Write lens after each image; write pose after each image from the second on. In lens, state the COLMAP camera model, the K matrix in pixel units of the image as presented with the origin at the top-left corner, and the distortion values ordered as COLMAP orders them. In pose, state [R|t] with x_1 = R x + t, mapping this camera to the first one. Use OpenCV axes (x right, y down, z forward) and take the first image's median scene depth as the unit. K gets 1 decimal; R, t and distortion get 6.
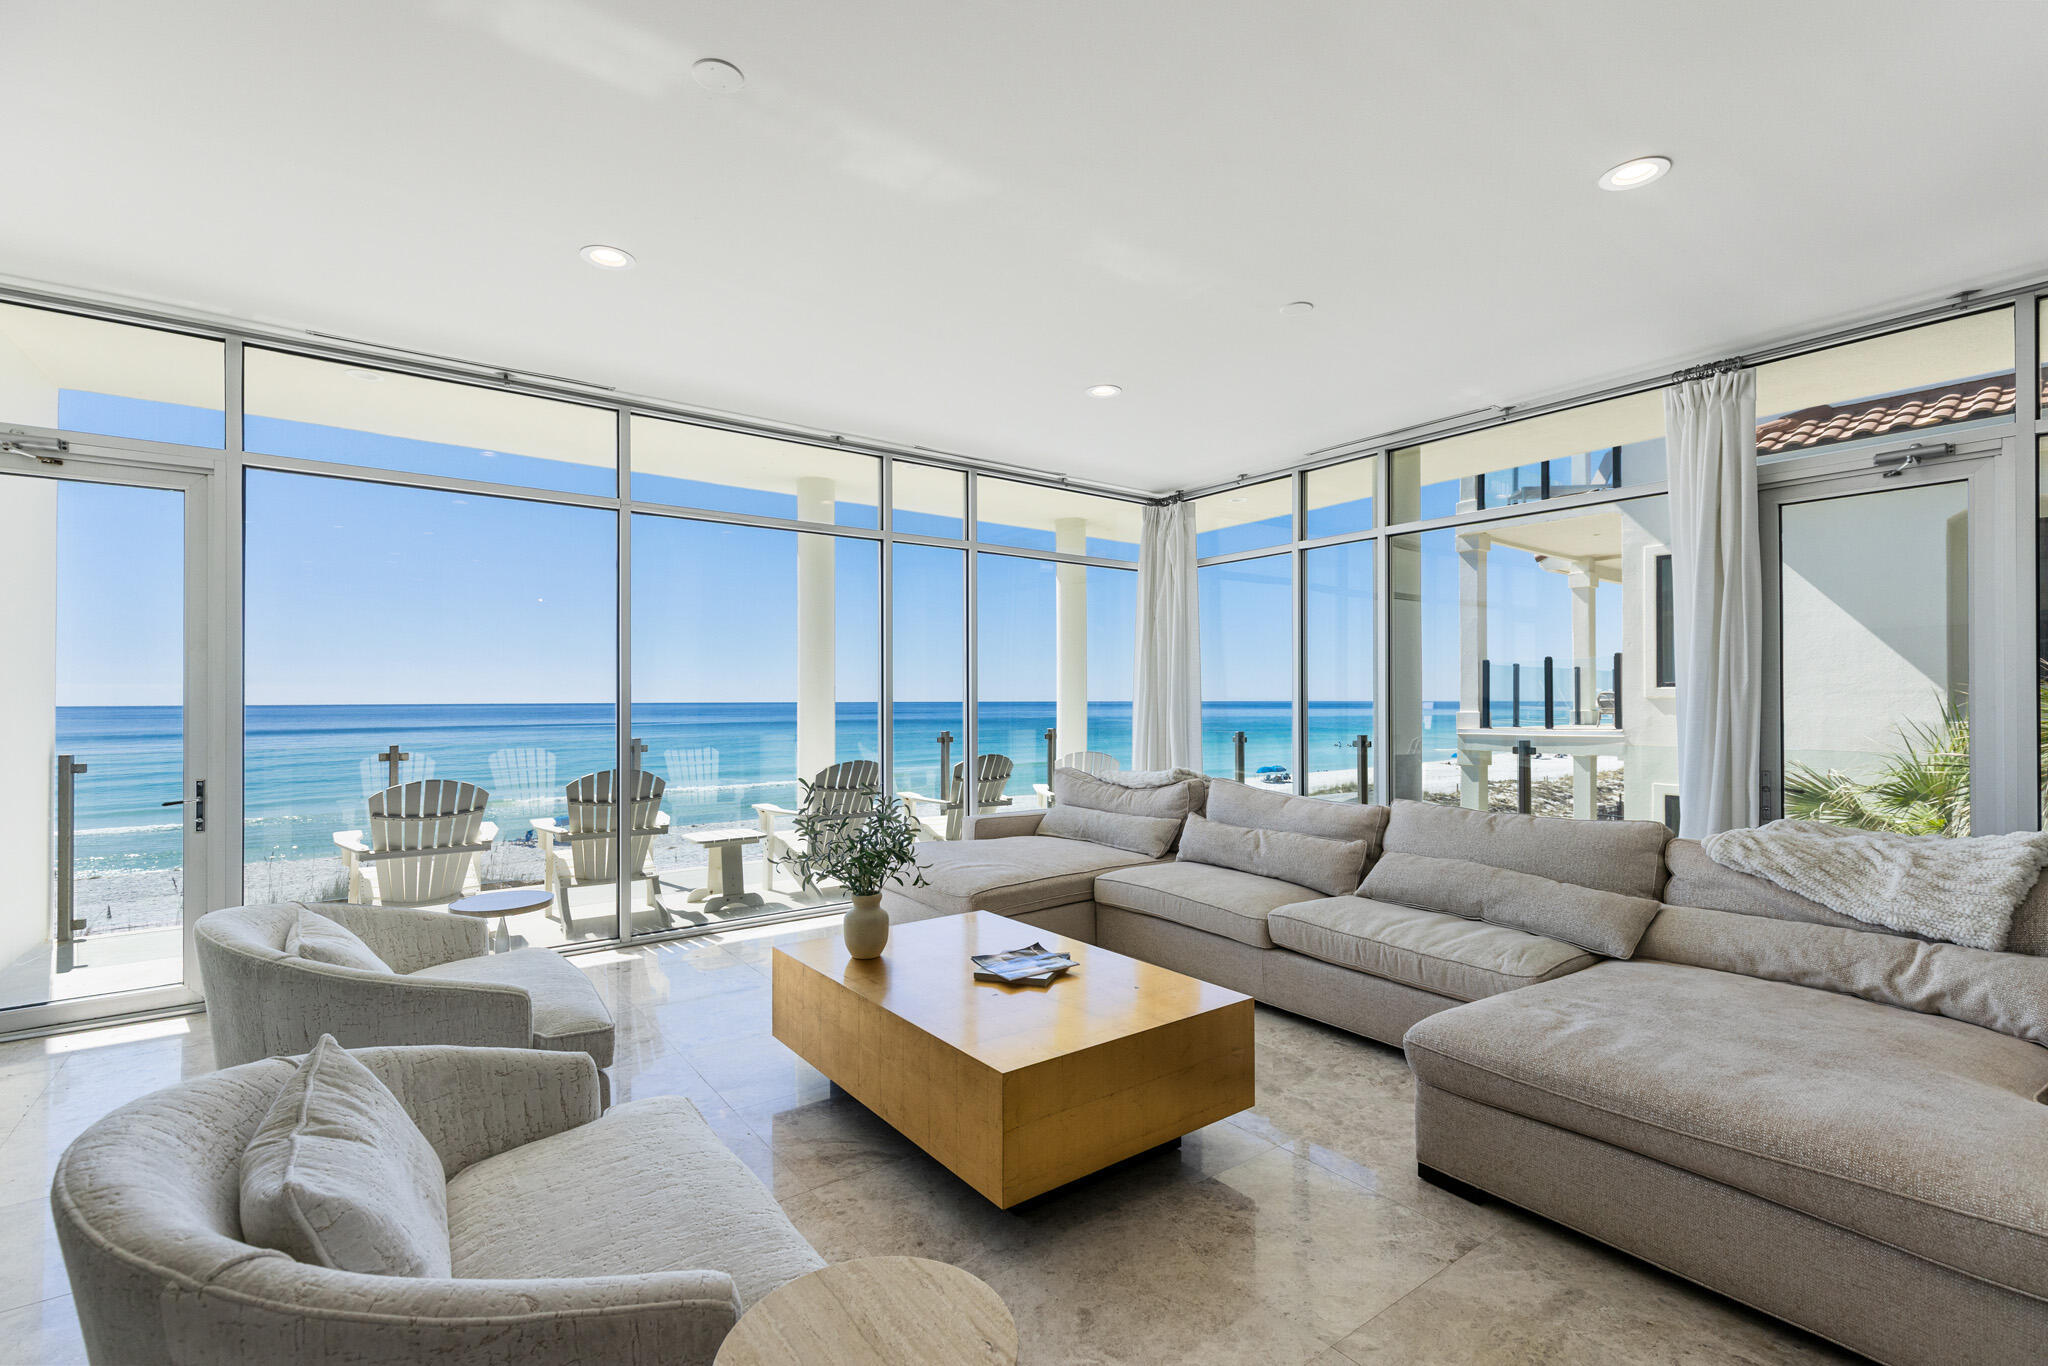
lens RADIAL K [[937.7, 0, 1022.6], [0, 937.7, 694.5], [0, 0, 1]] dist [0.021762, -0.012019]
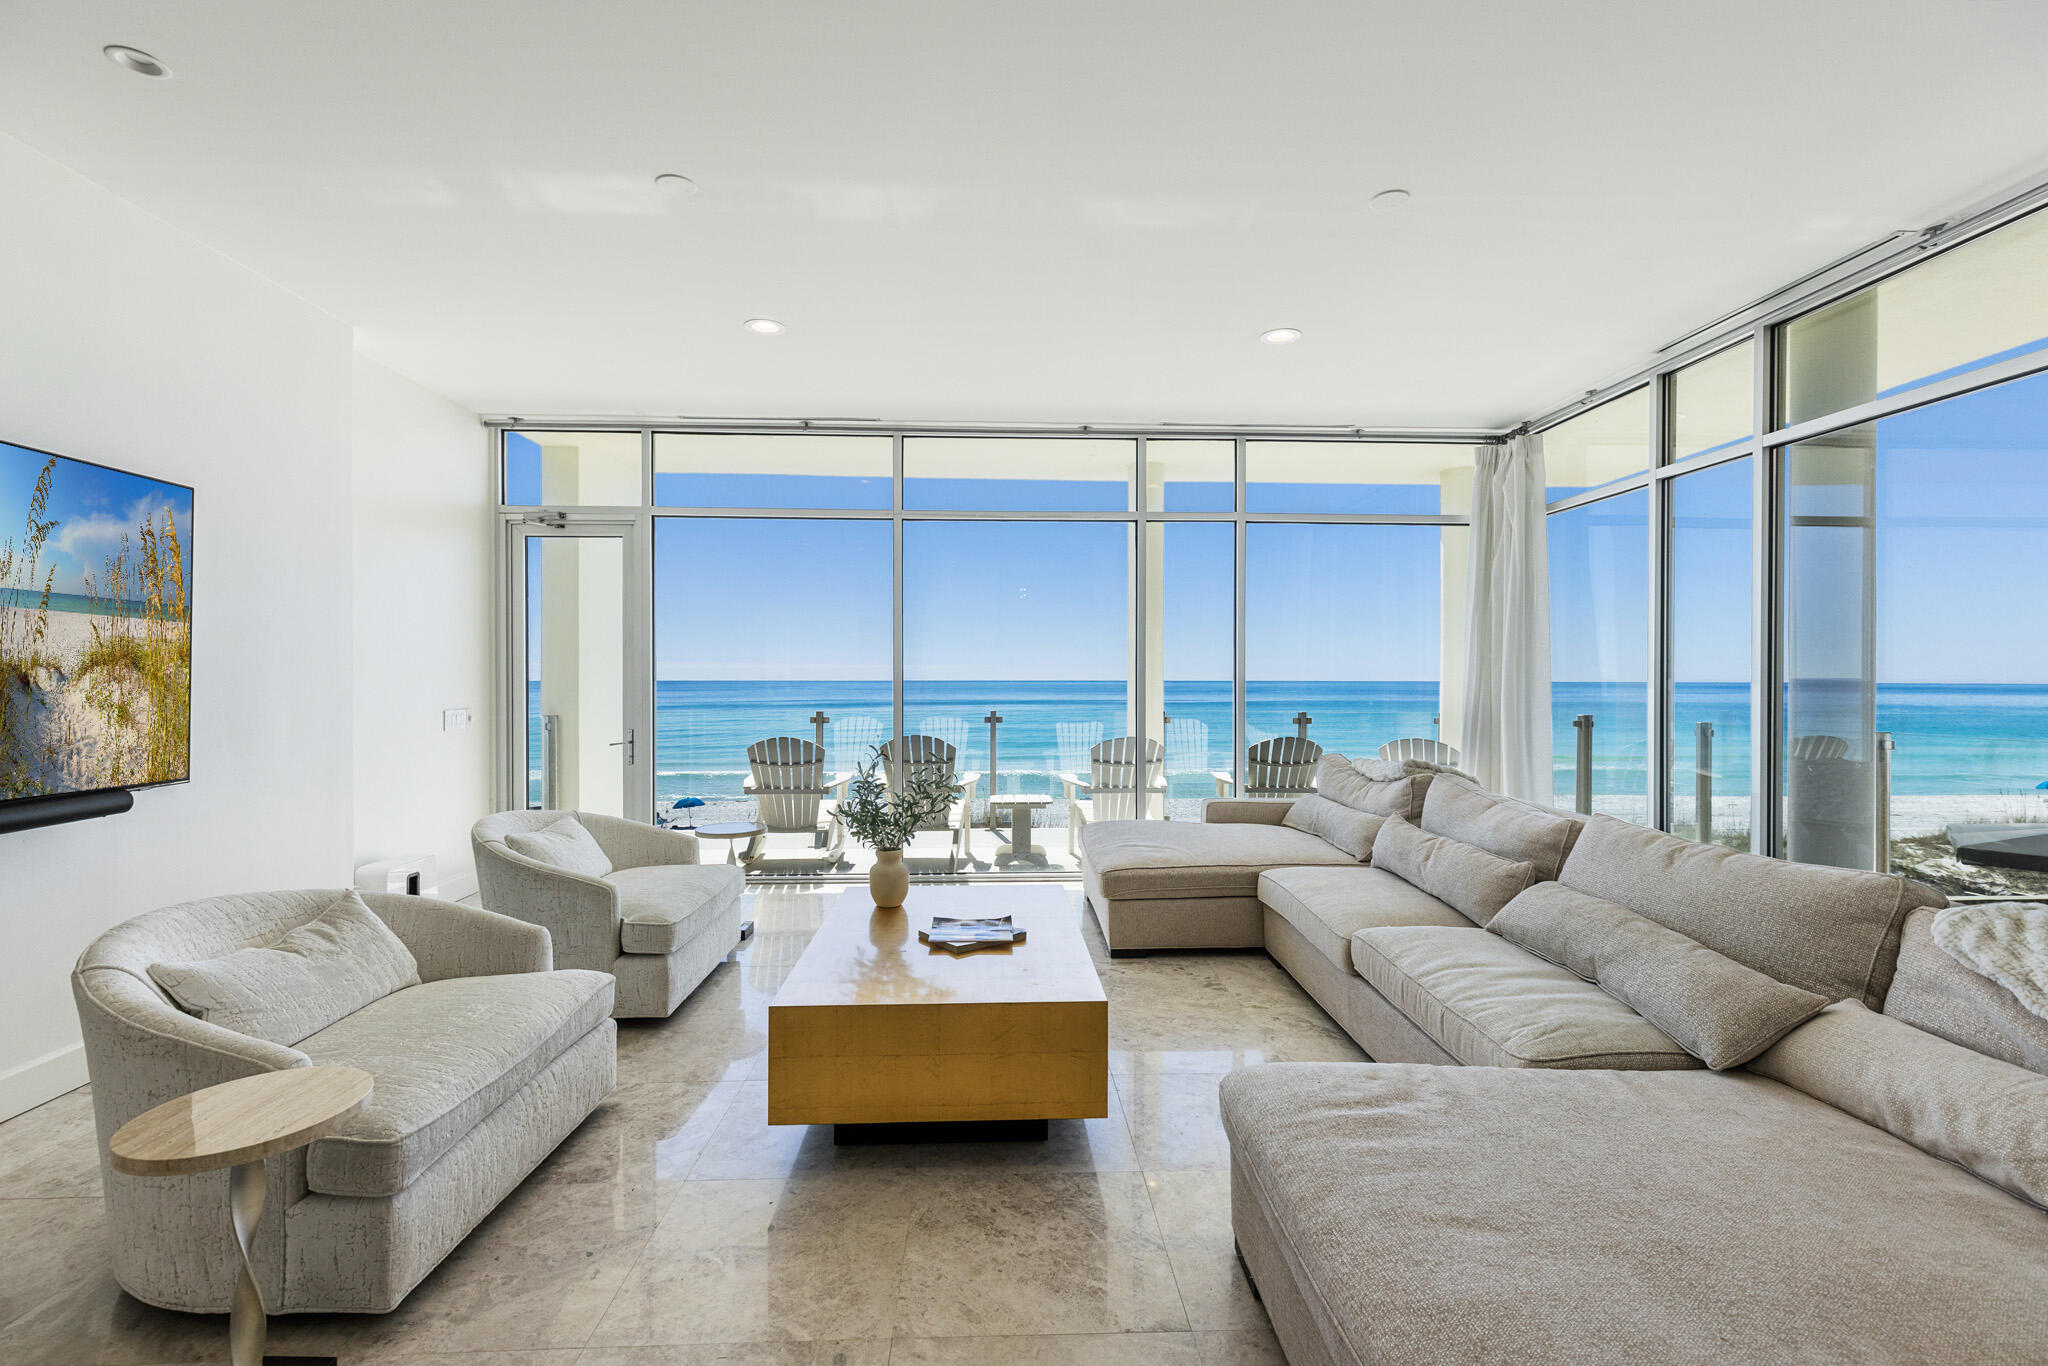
lens RADIAL K [[943.5, 0, 1039.1], [0, 943.5, 685.6], [0, 0, 1]] dist [0.022390, -0.009940]
pose [[0.818009, 0.007716, -0.575153, 0.425900], [0.000030, 0.999909, 0.013457, -0.000098], [0.575205, -0.011025, 0.817935, 0.120694]]
